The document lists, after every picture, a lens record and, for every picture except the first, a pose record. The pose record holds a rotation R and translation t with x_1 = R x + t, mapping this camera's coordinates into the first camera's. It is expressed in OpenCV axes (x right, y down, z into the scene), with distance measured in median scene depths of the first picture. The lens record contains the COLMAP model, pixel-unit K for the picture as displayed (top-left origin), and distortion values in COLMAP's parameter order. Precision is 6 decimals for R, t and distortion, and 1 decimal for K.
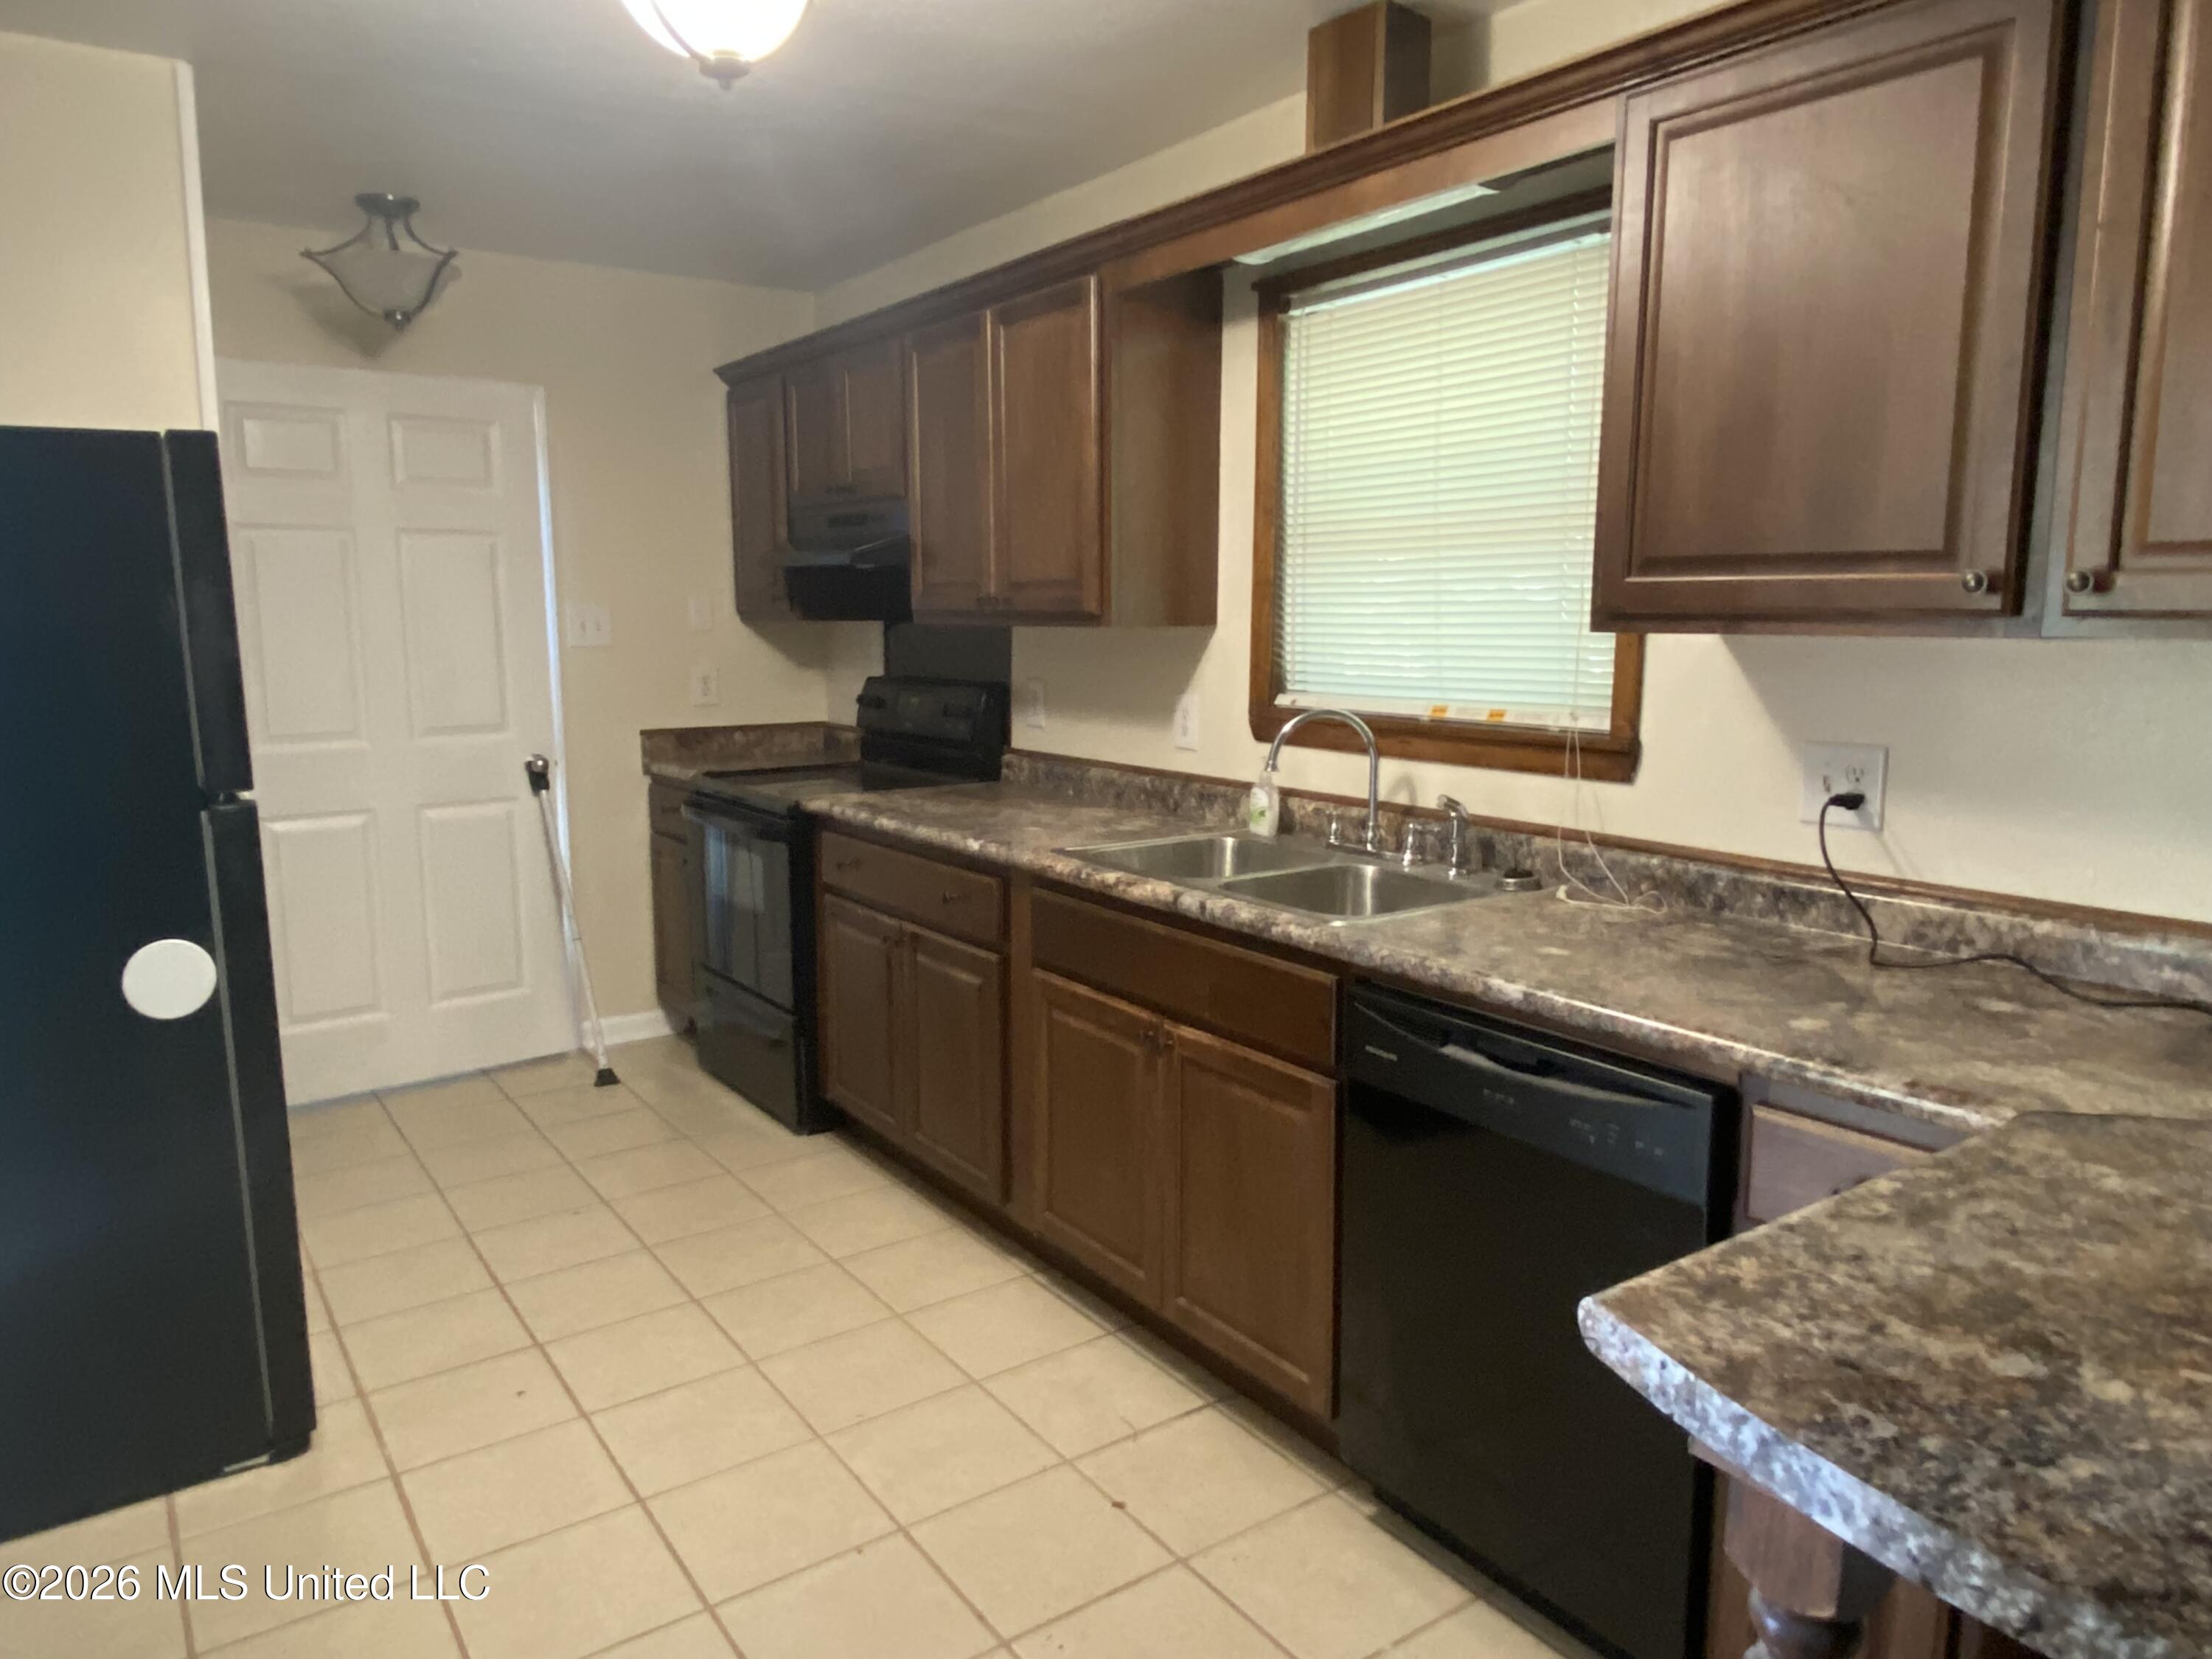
lens RADIAL K [[1485.0, 0, 1111.2], [0, 1485.0, 852.5], [0, 0, 1]] dist [0.008859, -0.004173]
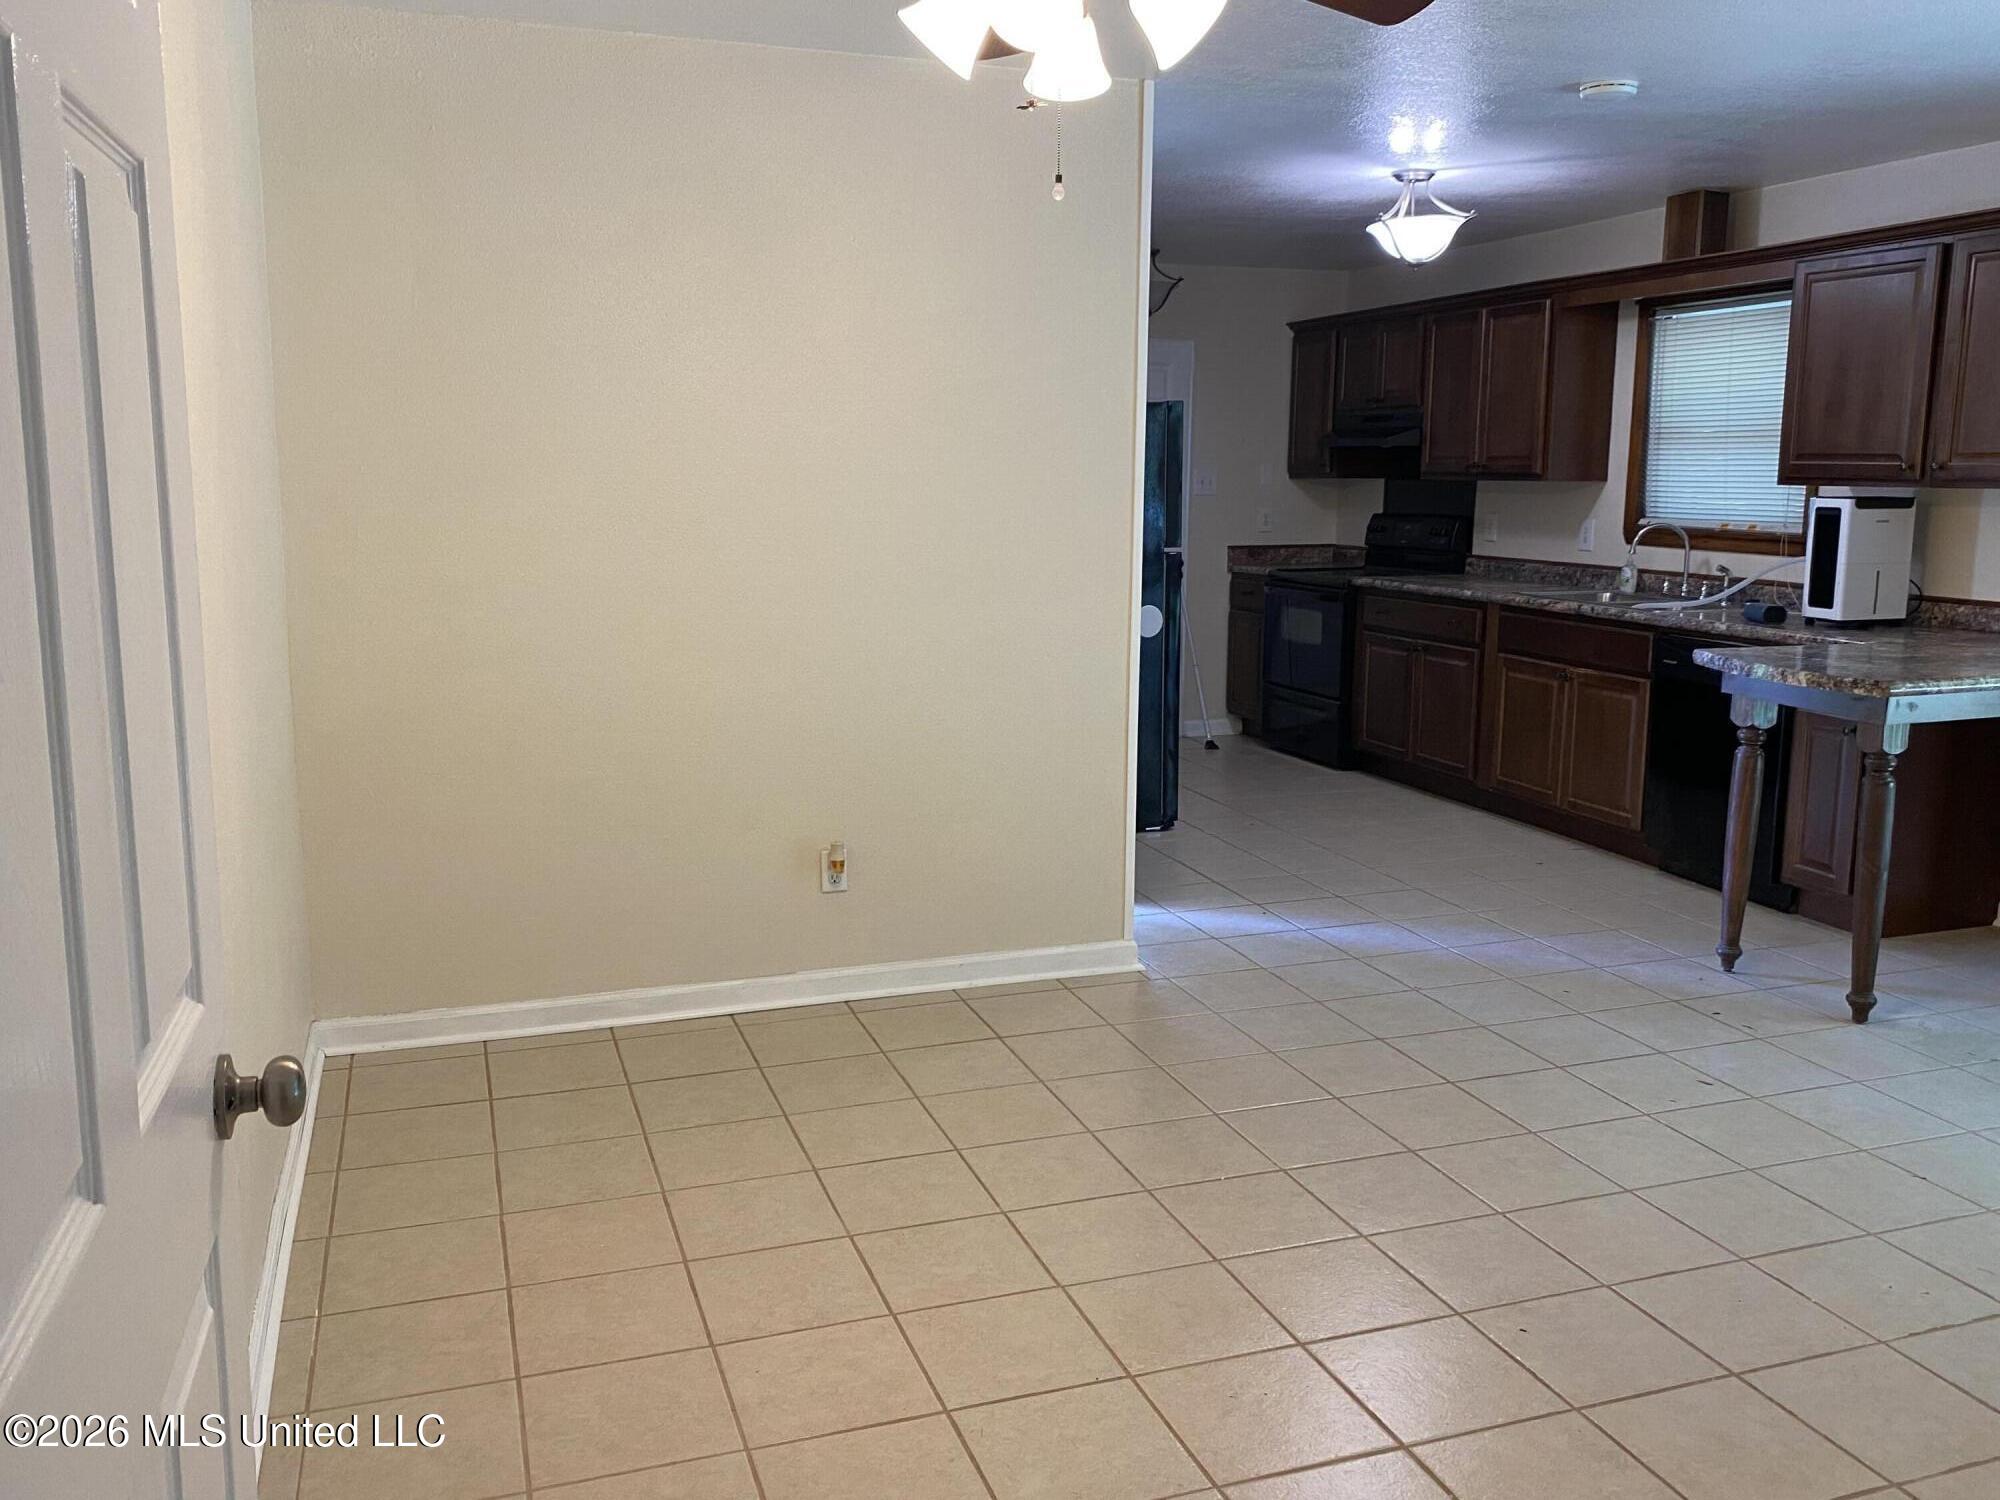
lens RADIAL K [[1607.4, 0, 951.9], [0, 1607.4, 760.8], [0, 0, 1]] dist [0.010795, -0.101445]
pose [[0.950801, 0.055624, -0.304768, -0.073738], [-0.050137, 0.998409, 0.025807, 0.177271], [0.305719, -0.009258, 0.952077, -1.113383]]
